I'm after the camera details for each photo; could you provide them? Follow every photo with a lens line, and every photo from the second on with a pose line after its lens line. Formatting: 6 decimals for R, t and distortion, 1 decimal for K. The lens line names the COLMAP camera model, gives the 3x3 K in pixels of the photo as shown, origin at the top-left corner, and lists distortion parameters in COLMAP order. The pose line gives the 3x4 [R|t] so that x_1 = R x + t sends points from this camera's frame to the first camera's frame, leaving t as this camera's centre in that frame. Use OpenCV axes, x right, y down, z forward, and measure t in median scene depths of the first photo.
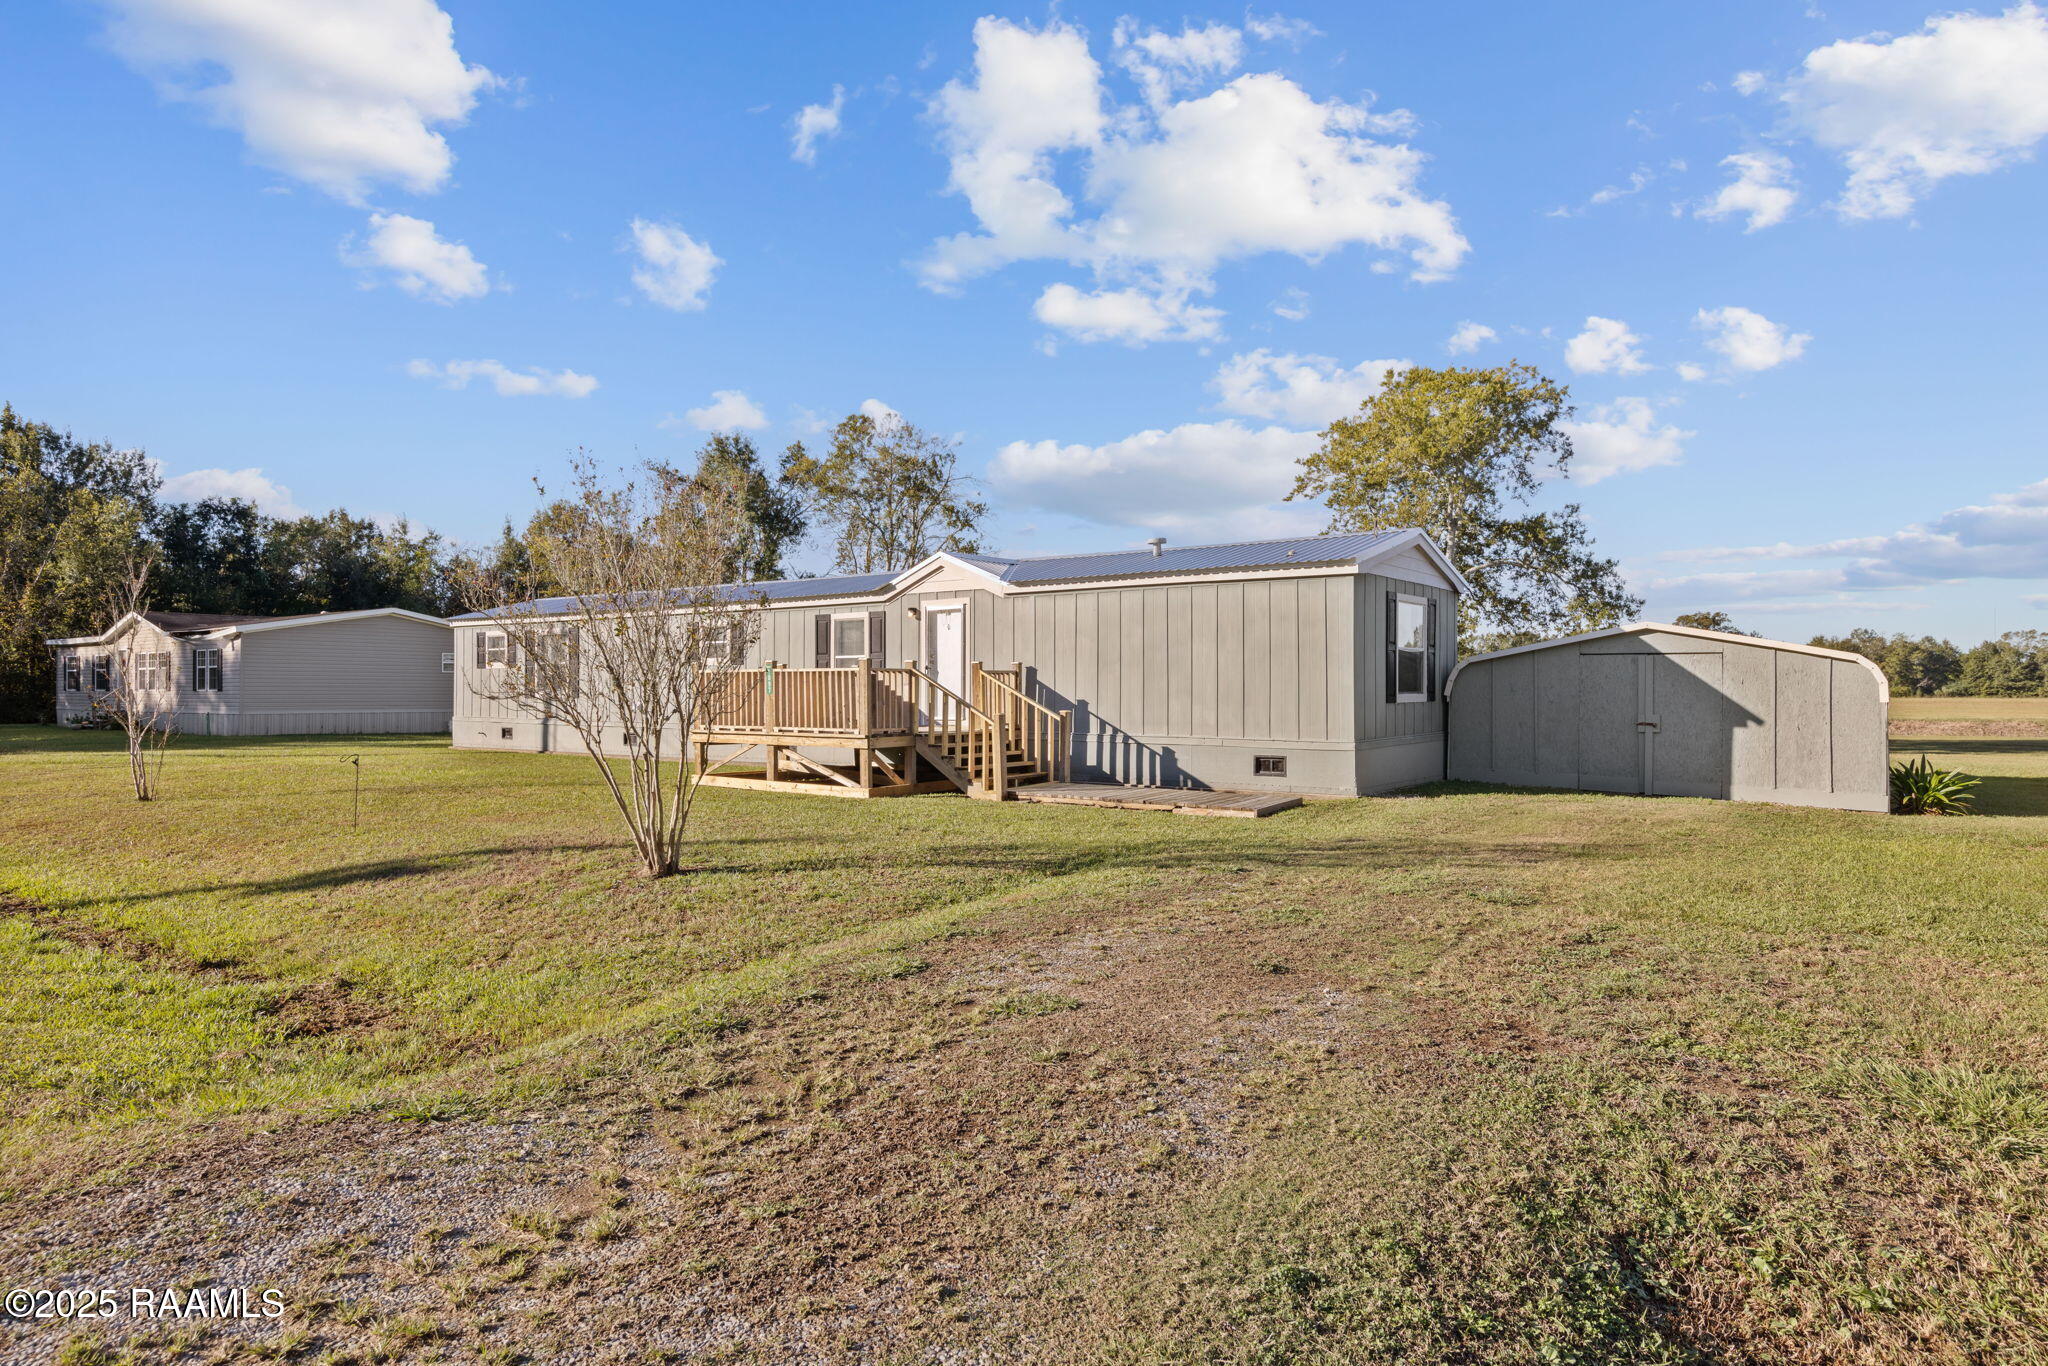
lens RADIAL K [[1137.6, 0, 1019.0], [0, 1137.6, 672.5], [0, 0, 1]] dist [0.004404, 0.000921]
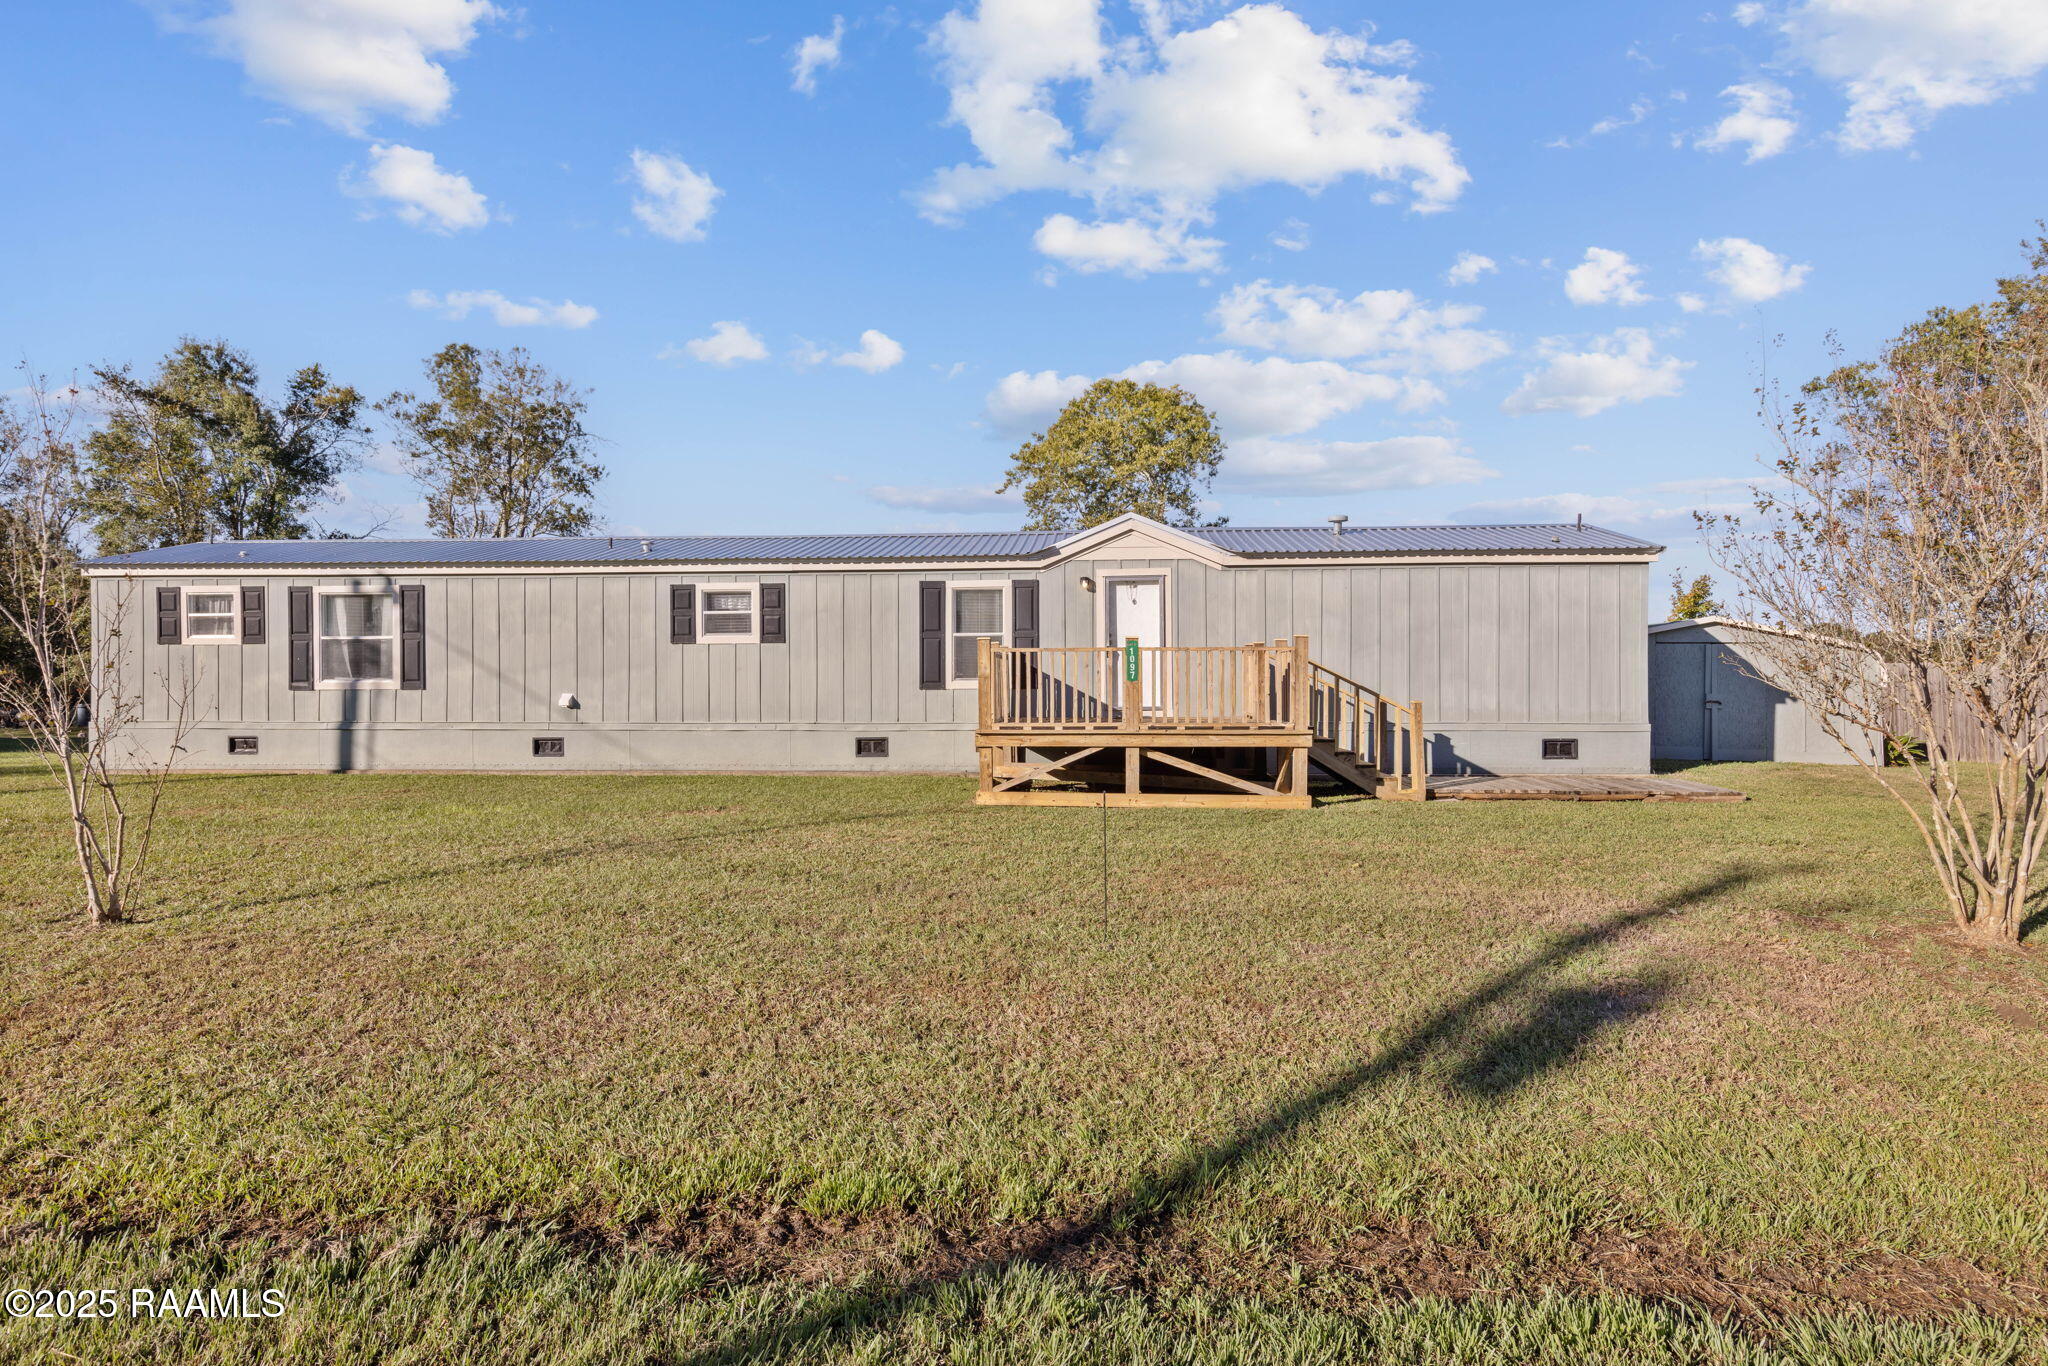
lens RADIAL K [[1070.0, 0, 1024.0], [0, 1070.0, 683.0], [0, 0, 1]] dist [-0.000724, -0.000233]
pose [[0.852957, -0.004858, 0.521959, -0.557792], [-0.005038, 0.999833, 0.017538, 0.007618], [-0.521957, -0.017589, 0.852790, 0.360618]]
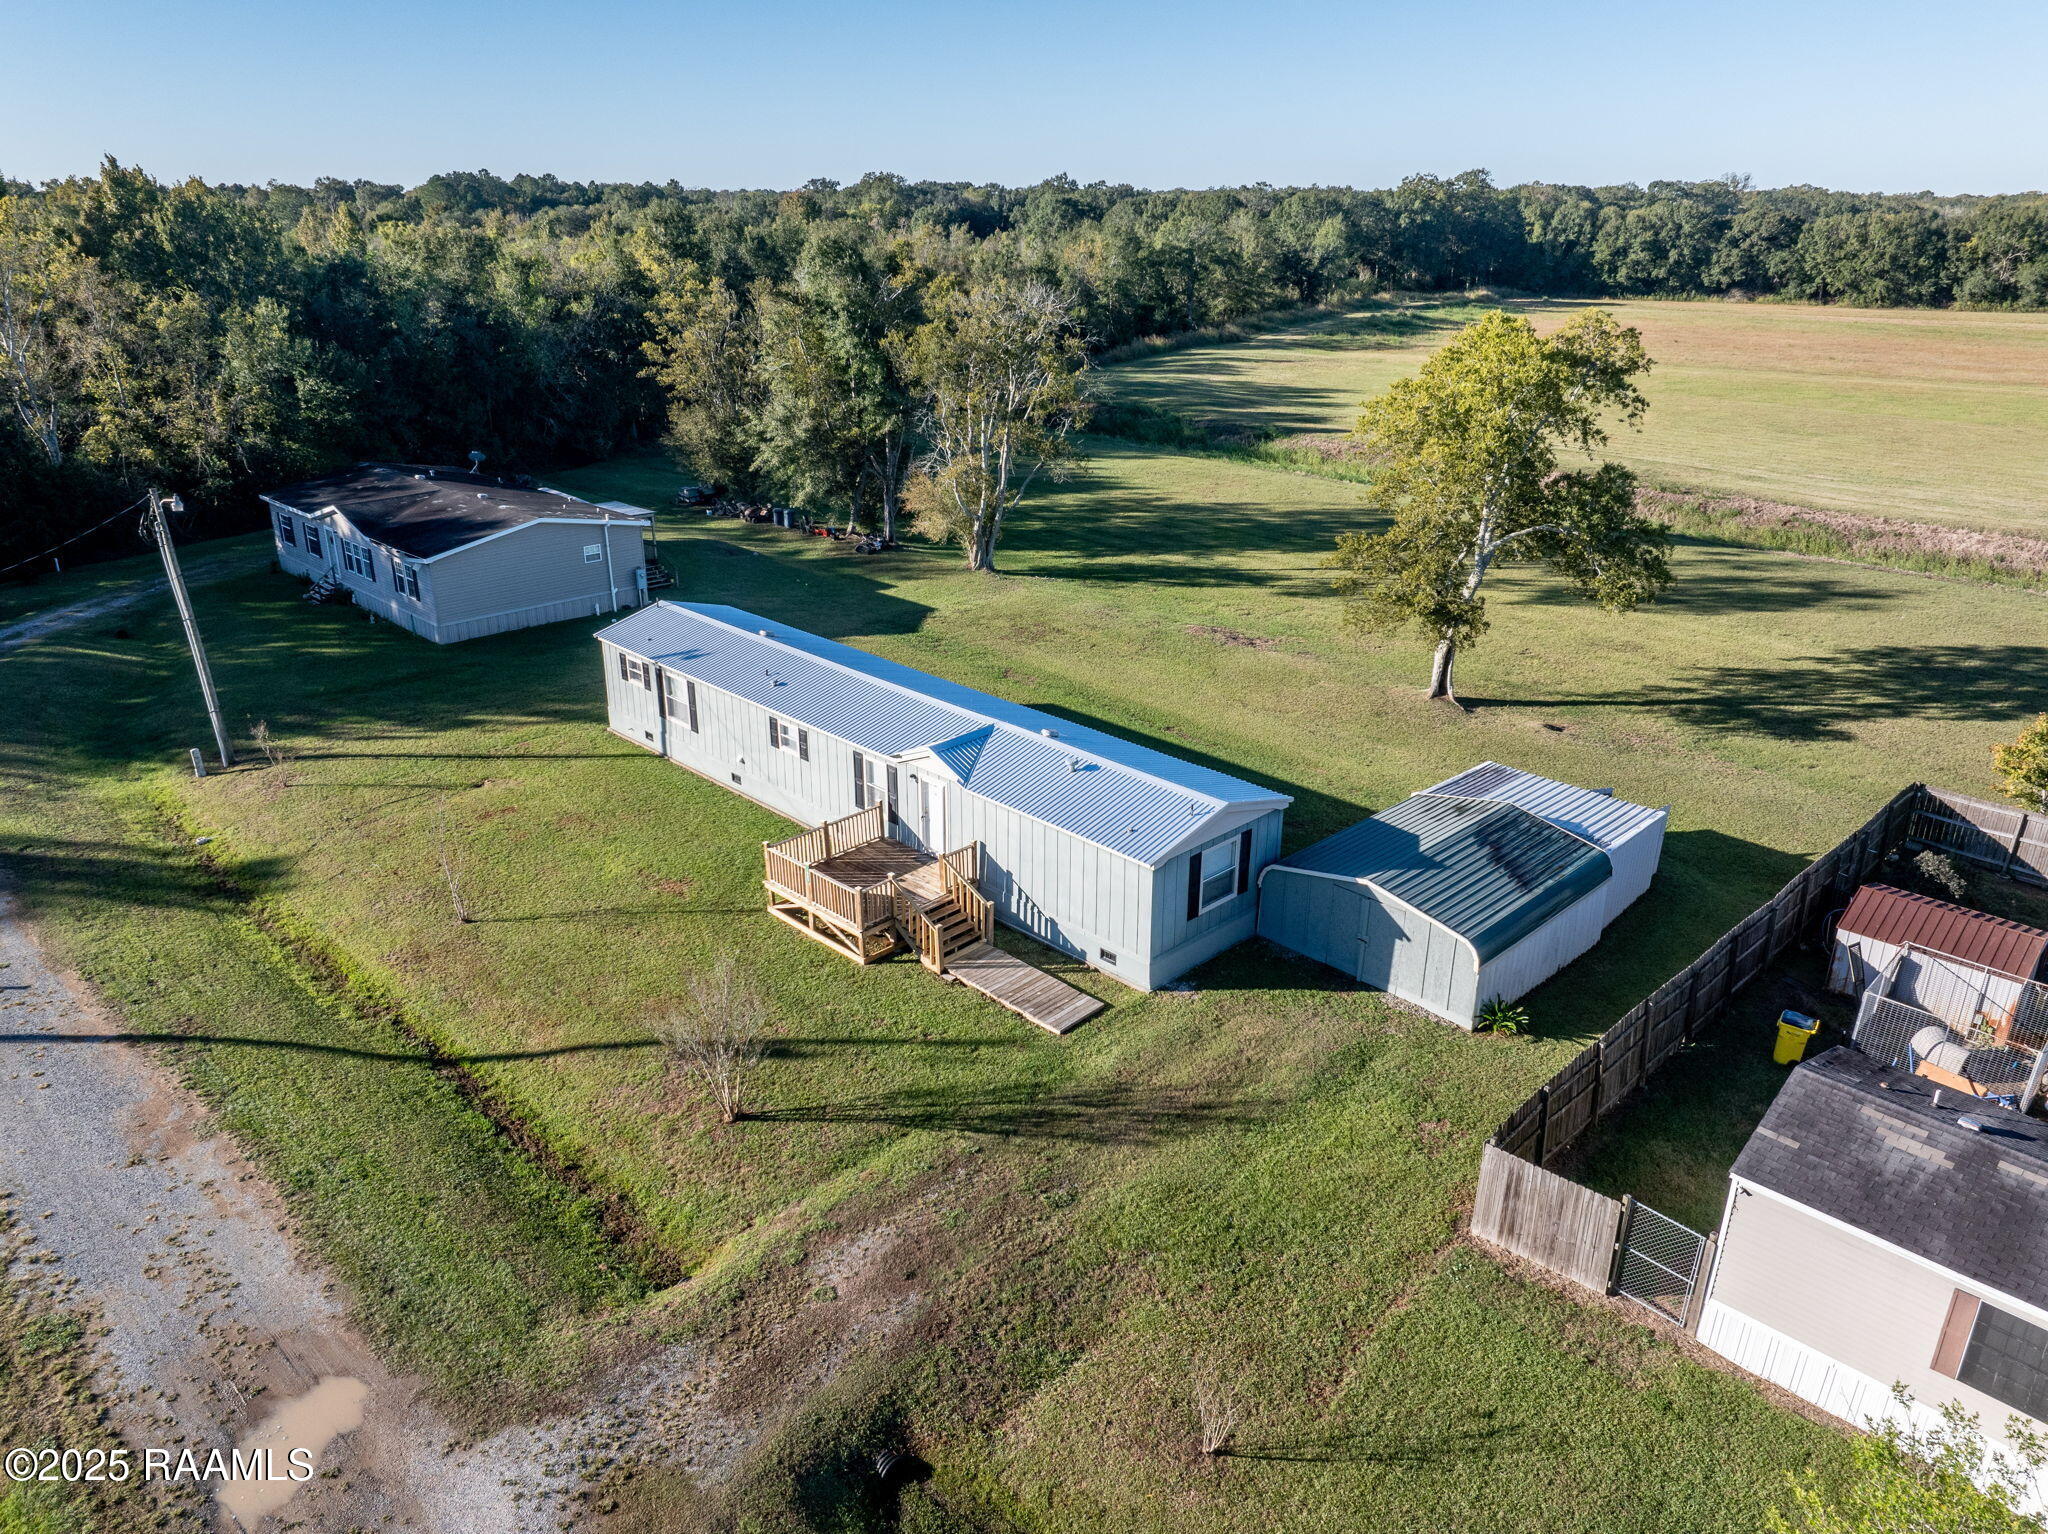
lens RADIAL K [[1325.6, 0, 1024.0], [0, 1325.6, 767.0], [0, 0, 1]] dist [-0.056376, -0.000217]
pose [[0.988979, 0.059489, -0.135576, 0.281919], [-0.005075, 0.928807, 0.370530, -0.711857], [0.147967, -0.365759, 0.918872, -0.528606]]
